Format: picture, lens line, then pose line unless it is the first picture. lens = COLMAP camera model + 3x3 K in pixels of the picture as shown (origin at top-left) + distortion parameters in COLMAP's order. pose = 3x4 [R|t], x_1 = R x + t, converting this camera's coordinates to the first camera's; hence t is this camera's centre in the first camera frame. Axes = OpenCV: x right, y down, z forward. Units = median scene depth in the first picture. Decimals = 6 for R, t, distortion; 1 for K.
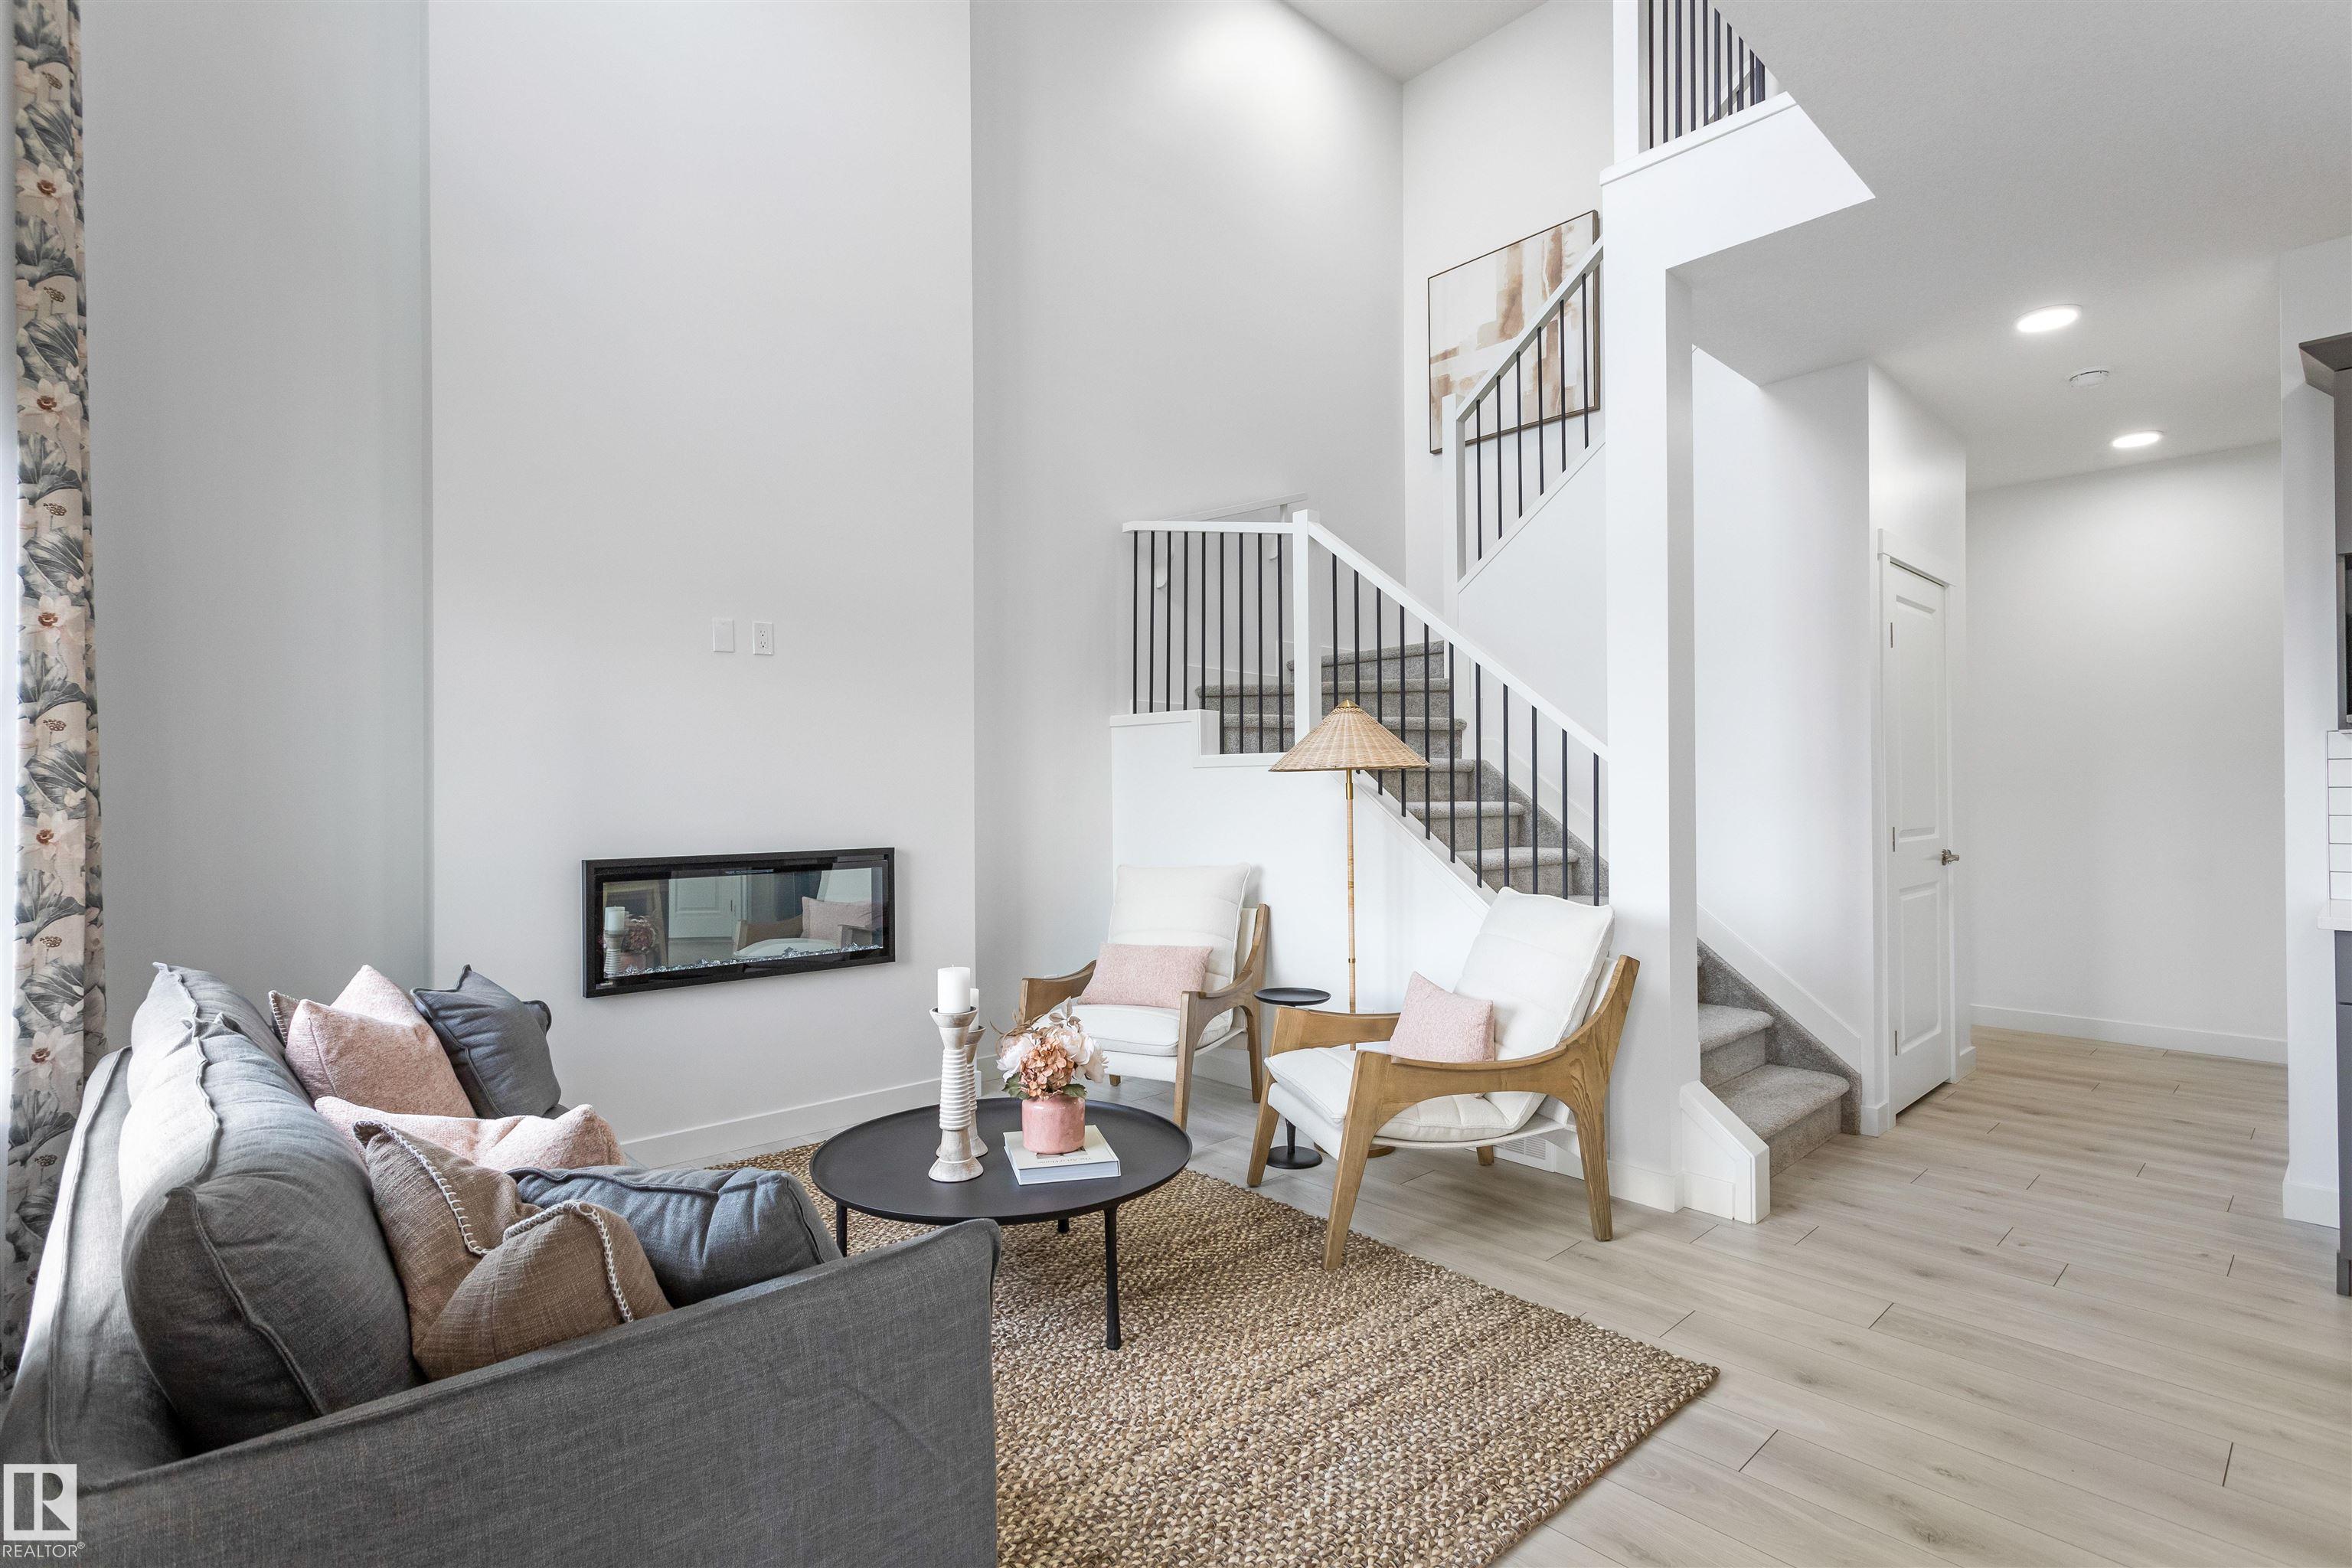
lens RADIAL K [[1142.0, 0, 1176.0], [0, 1142.0, 784.0], [0, 0, 1]] dist [0.002817, 0.000325]
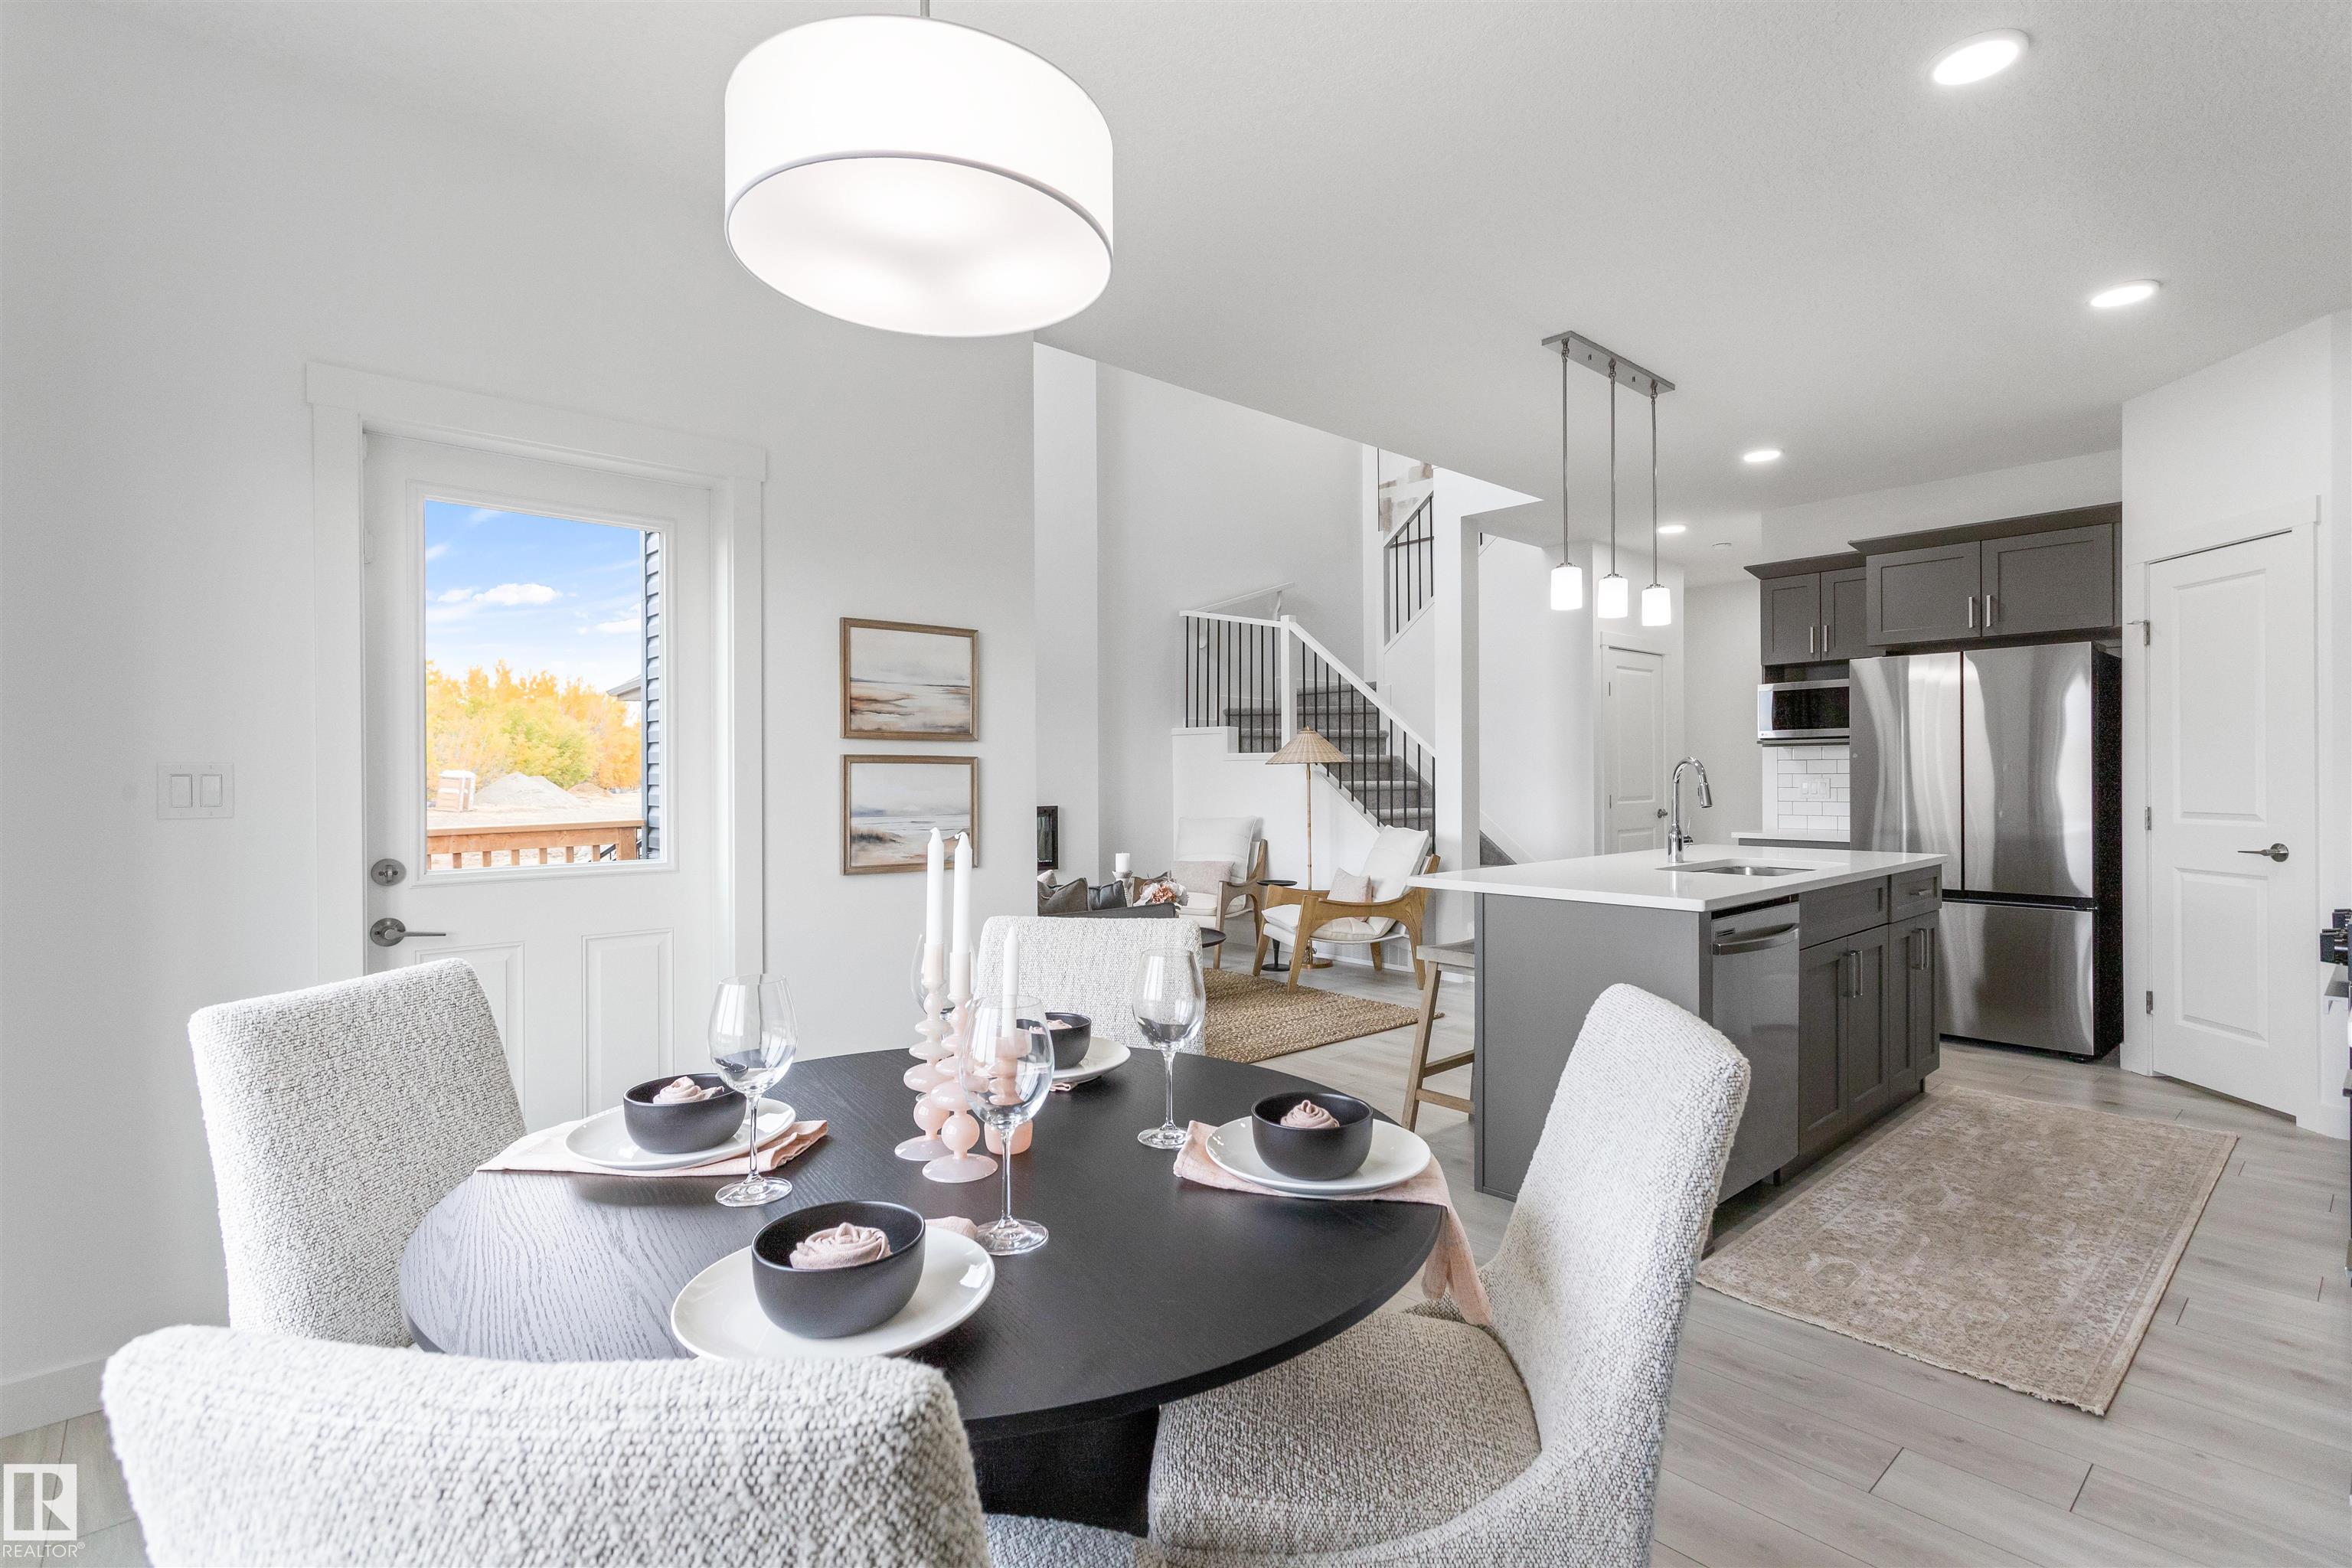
lens RADIAL K [[1116.6, 0, 1179.9], [0, 1116.6, 770.7], [0, 0, 1]] dist [0.008602, 0.000622]
pose [[0.999932, 0.000880, -0.011621, -0.032824], [-0.000821, 0.999987, 0.005069, -0.008472], [0.011625, -0.005059, 0.999920, -0.727953]]
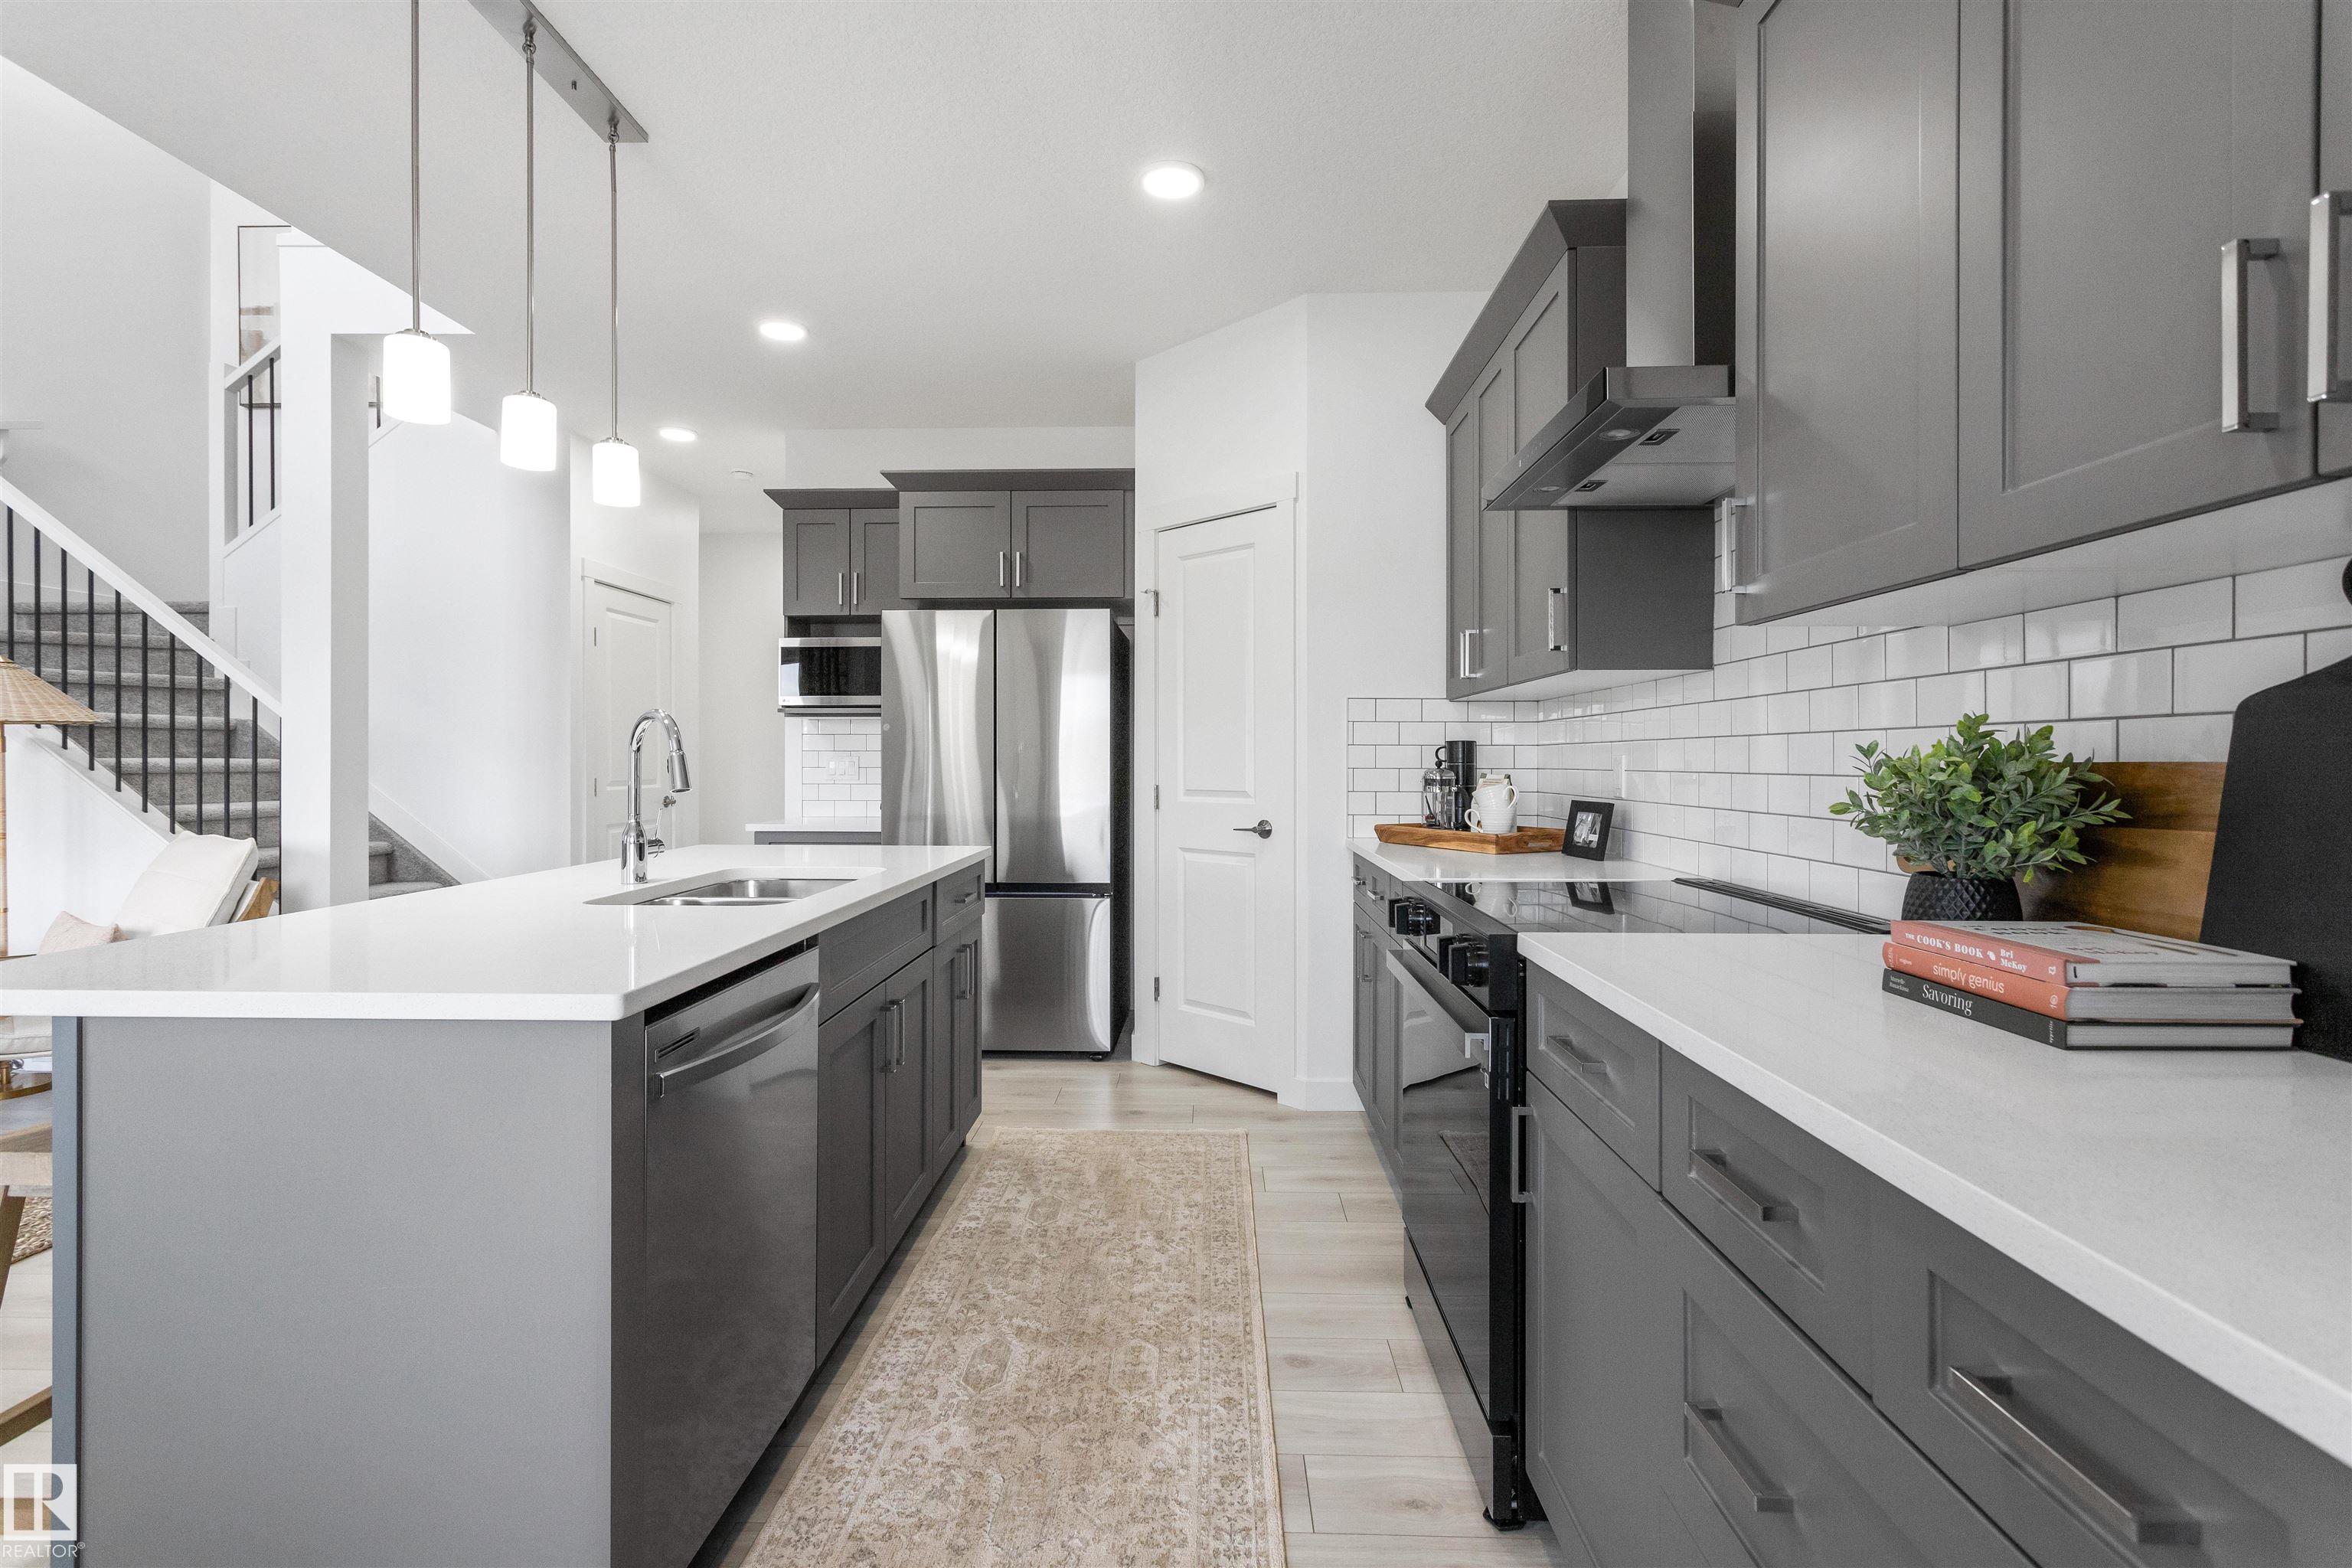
lens RADIAL K [[1116.6, 0, 1179.9], [0, 1116.6, 770.7], [0, 0, 1]] dist [0.008602, 0.000622]
pose [[0.699272, 0.000143, 0.714855, 0.148603], [-0.012023, 0.999861, 0.011561, 0.004586], [-0.714754, -0.016679, 0.699177, -0.399645]]
